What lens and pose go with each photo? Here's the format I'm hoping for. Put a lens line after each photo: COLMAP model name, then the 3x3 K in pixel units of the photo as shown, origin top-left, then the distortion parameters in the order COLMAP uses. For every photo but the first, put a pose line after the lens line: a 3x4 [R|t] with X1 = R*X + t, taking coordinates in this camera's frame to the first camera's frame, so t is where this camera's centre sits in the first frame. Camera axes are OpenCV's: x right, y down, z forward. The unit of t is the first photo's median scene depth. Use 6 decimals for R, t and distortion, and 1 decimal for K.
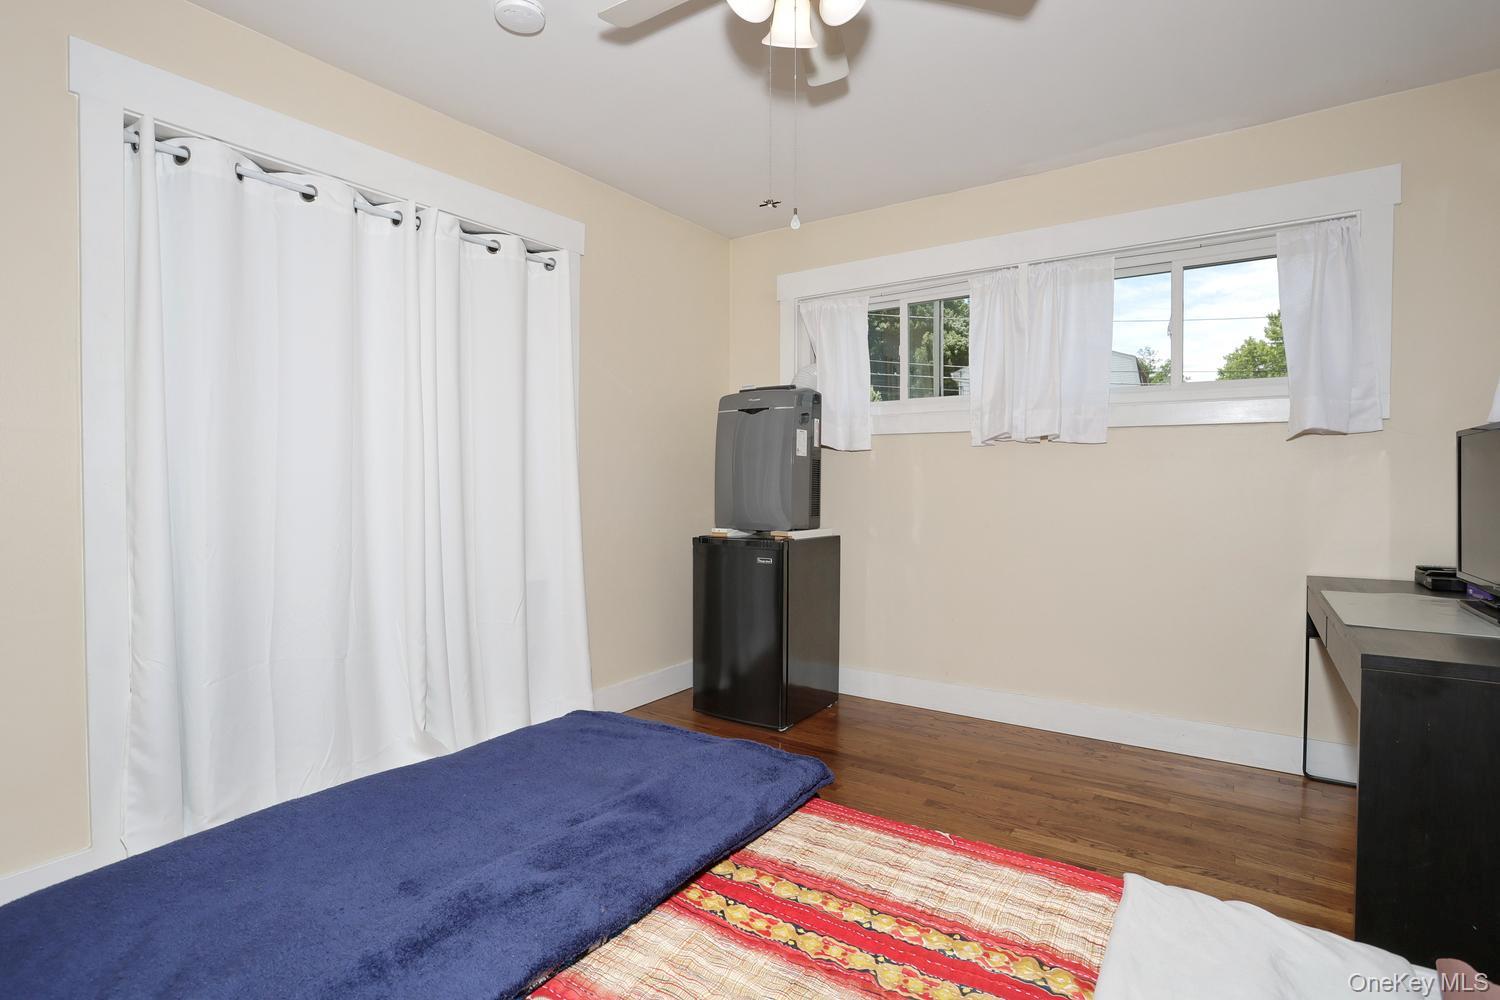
lens RADIAL K [[728.6, 0, 743.0], [0, 728.6, 496.8], [0, 0, 1]] dist [-0.076919, 0.032550]
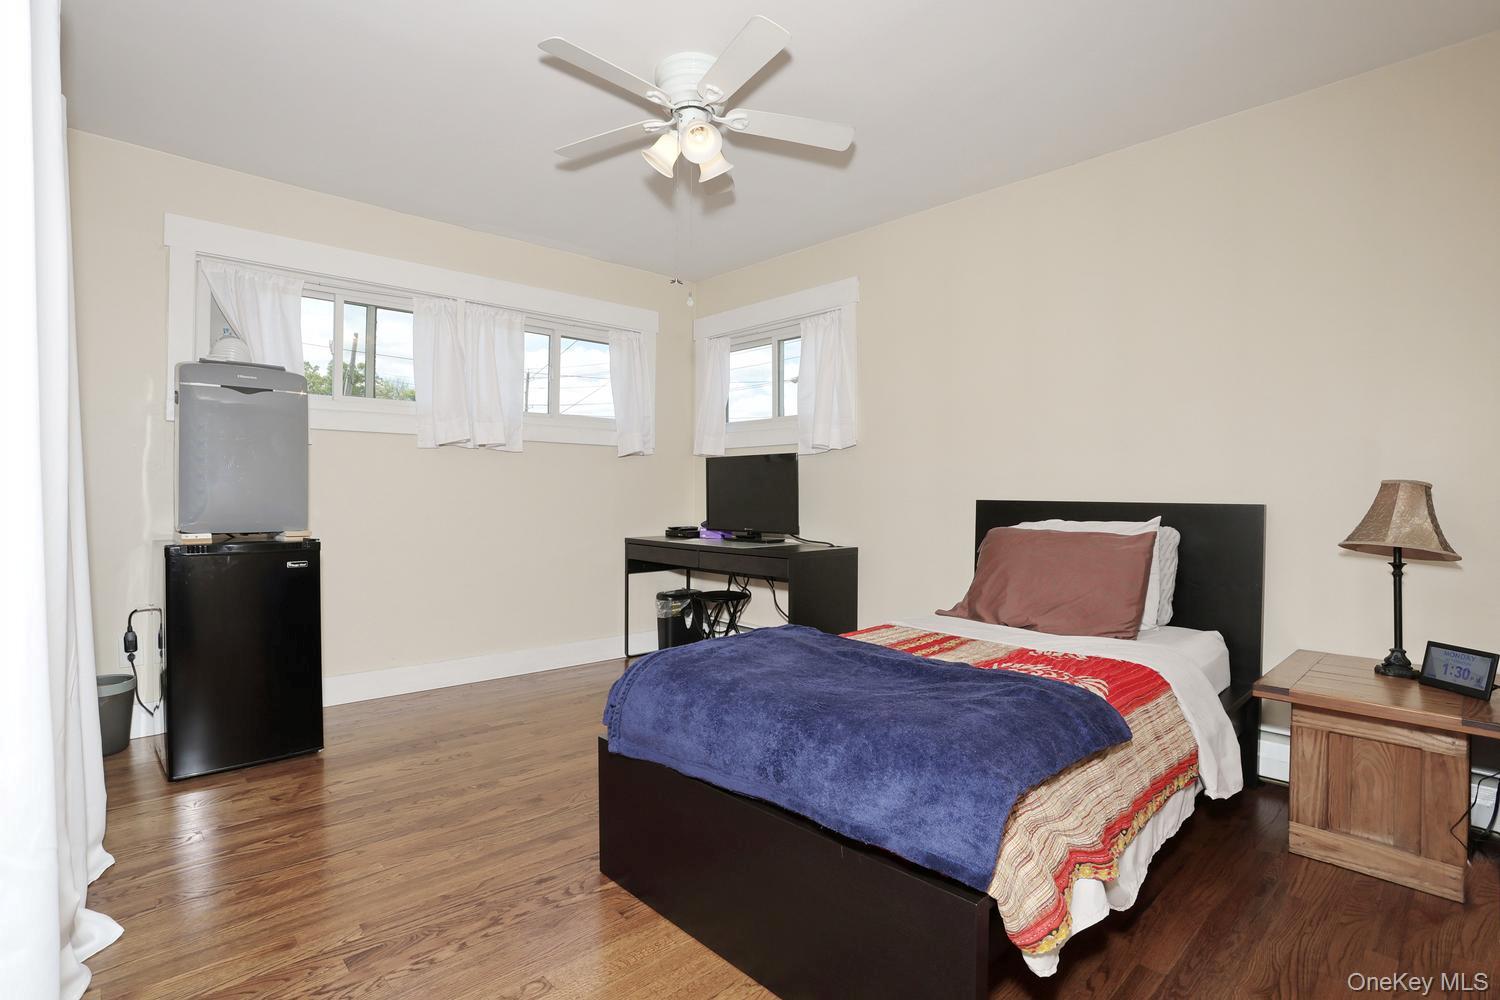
lens RADIAL K [[728.6, 0, 743.0], [0, 728.6, 496.8], [0, 0, 1]] dist [-0.076919, 0.032550]
pose [[0.215353, -0.003286, 0.976531, -0.730160], [0.014095, 0.999901, 0.000256, 0.013485], [-0.976434, 0.013709, 0.215378, 0.302934]]
